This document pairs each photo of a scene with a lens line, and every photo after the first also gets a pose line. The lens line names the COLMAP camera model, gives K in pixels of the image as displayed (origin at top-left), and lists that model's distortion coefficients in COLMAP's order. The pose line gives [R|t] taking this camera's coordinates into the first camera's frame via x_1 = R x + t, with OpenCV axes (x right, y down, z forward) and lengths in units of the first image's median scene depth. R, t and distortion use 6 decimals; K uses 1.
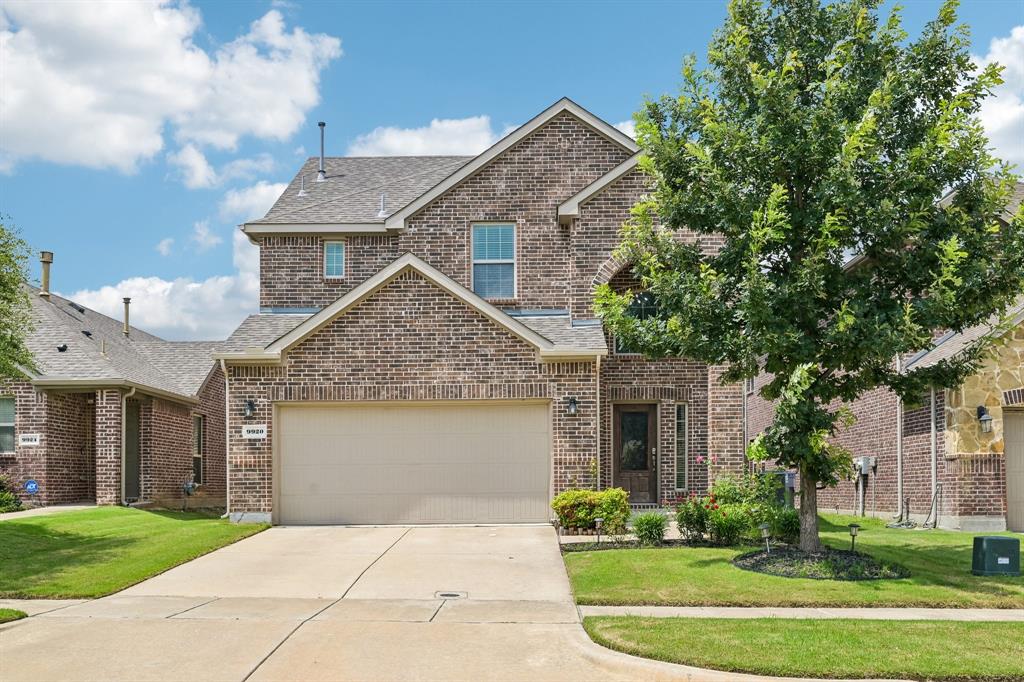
lens RADIAL K [[943.7, 0, 511.8], [0, 943.7, 509.7], [0, 0, 1]] dist [-0.001497, -0.001510]
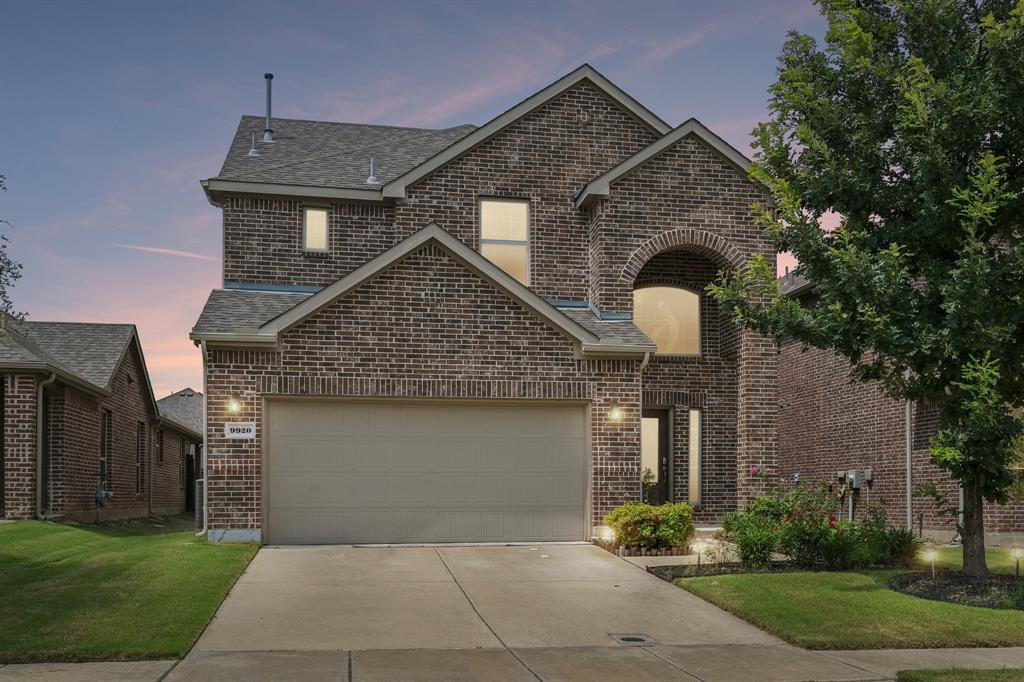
lens RADIAL K [[943.7, 0, 511.8], [0, 943.7, 509.7], [0, 0, 1]] dist [-0.001497, -0.001510]
pose [[0.979829, 0.003712, 0.199804, -0.205278], [-0.001826, 0.999952, -0.009623, -0.006741], [-0.199830, 0.009064, 0.979789, 0.153366]]
